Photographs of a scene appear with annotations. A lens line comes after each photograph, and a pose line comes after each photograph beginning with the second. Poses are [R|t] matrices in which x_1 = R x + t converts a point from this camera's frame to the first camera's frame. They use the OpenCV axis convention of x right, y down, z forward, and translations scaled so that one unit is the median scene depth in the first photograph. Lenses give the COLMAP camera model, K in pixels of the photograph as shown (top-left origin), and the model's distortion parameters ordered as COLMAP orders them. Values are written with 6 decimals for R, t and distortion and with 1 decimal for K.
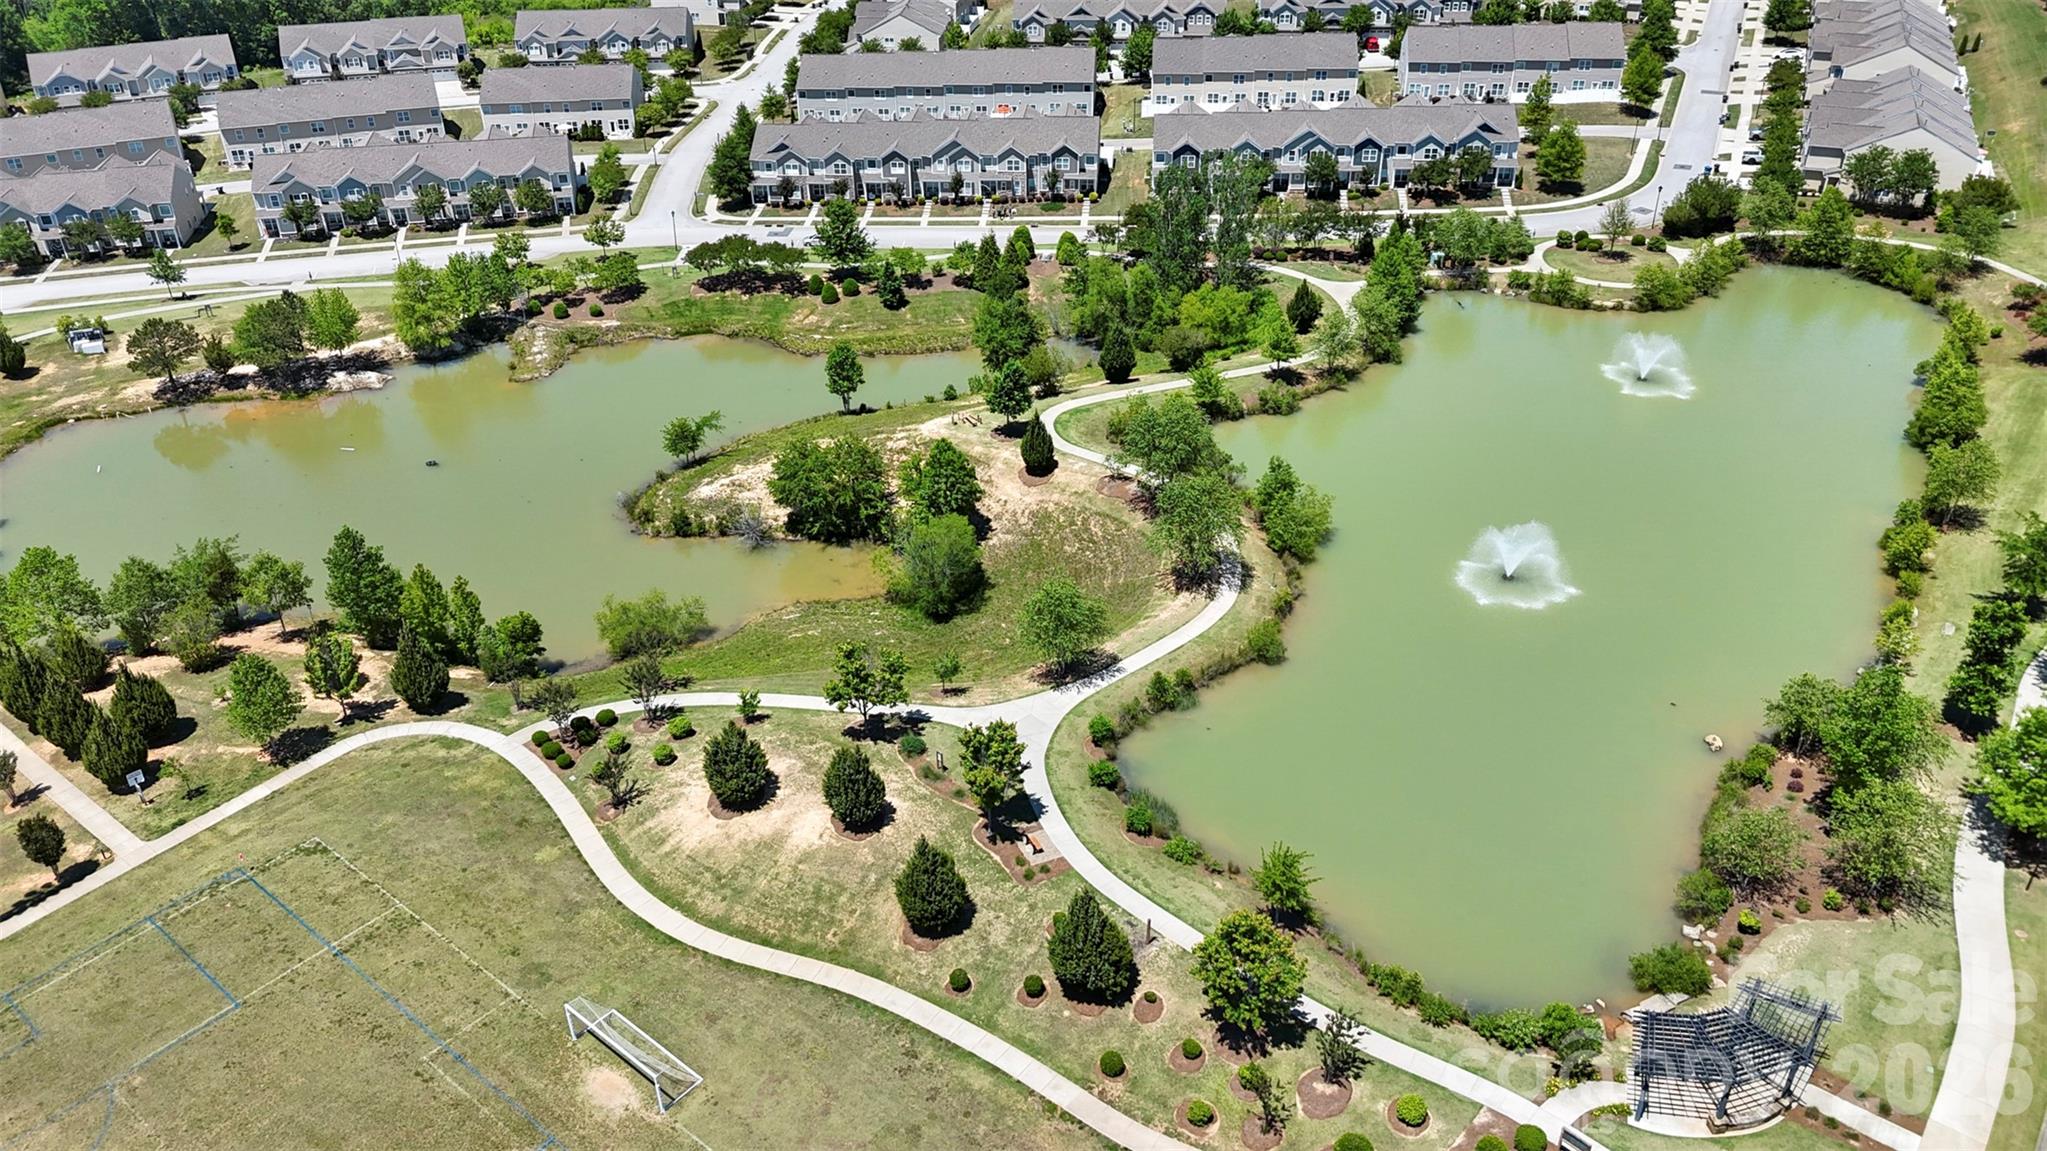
lens RADIAL K [[1524.9, 0, 1023.5], [0, 1524.9, 575.5], [0, 0, 1]] dist [0.076129, -0.083912]
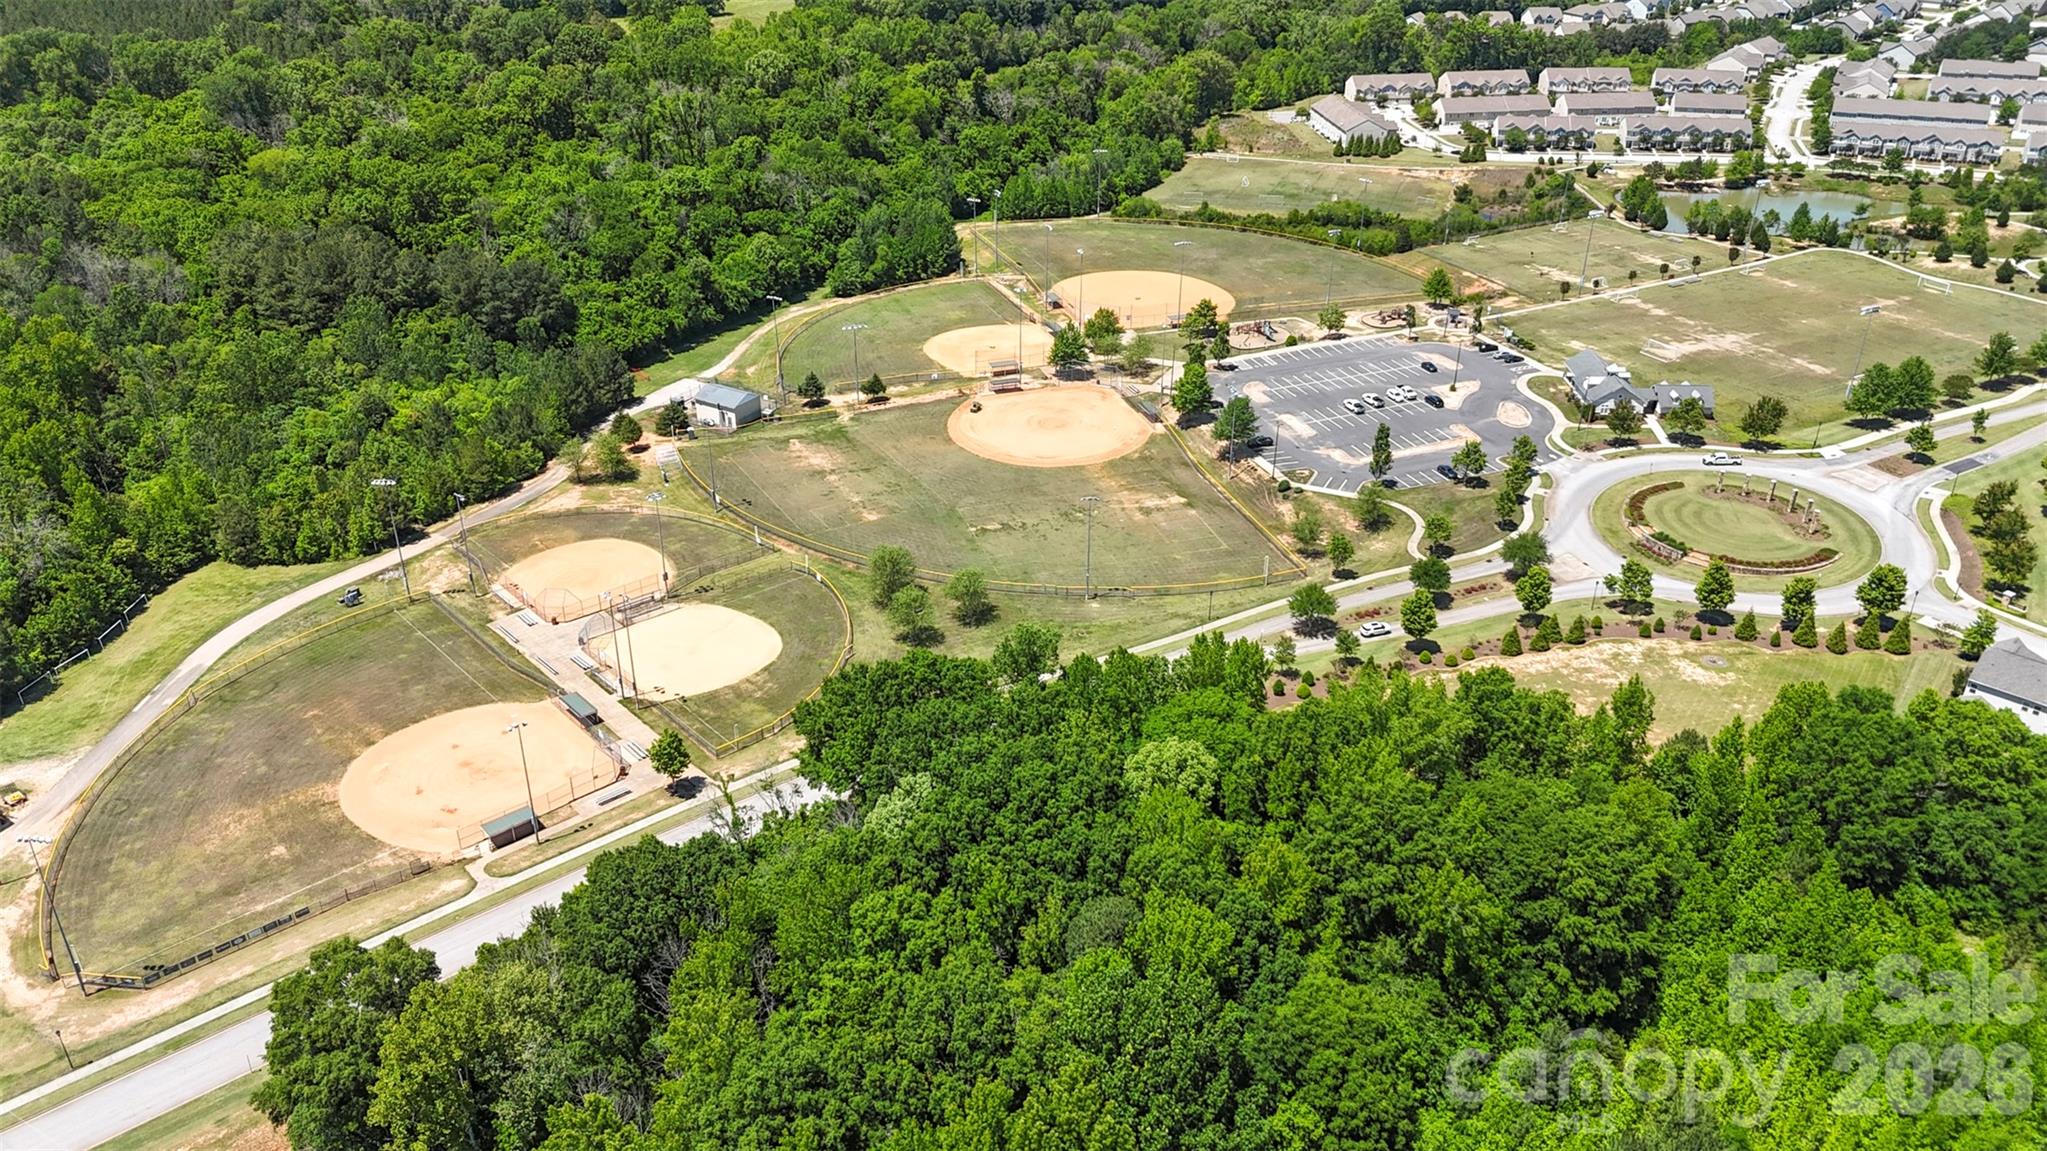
lens RADIAL K [[1524.9, 0, 1023.5], [0, 1524.9, 575.5], [0, 0, 1]] dist [0.076129, -0.083912]
pose [[0.924732, 0.192871, -0.328134, -0.430820], [-0.204174, 0.978935, 0.000004, 0.677354], [0.321222, 0.066993, 0.944631, -1.690513]]
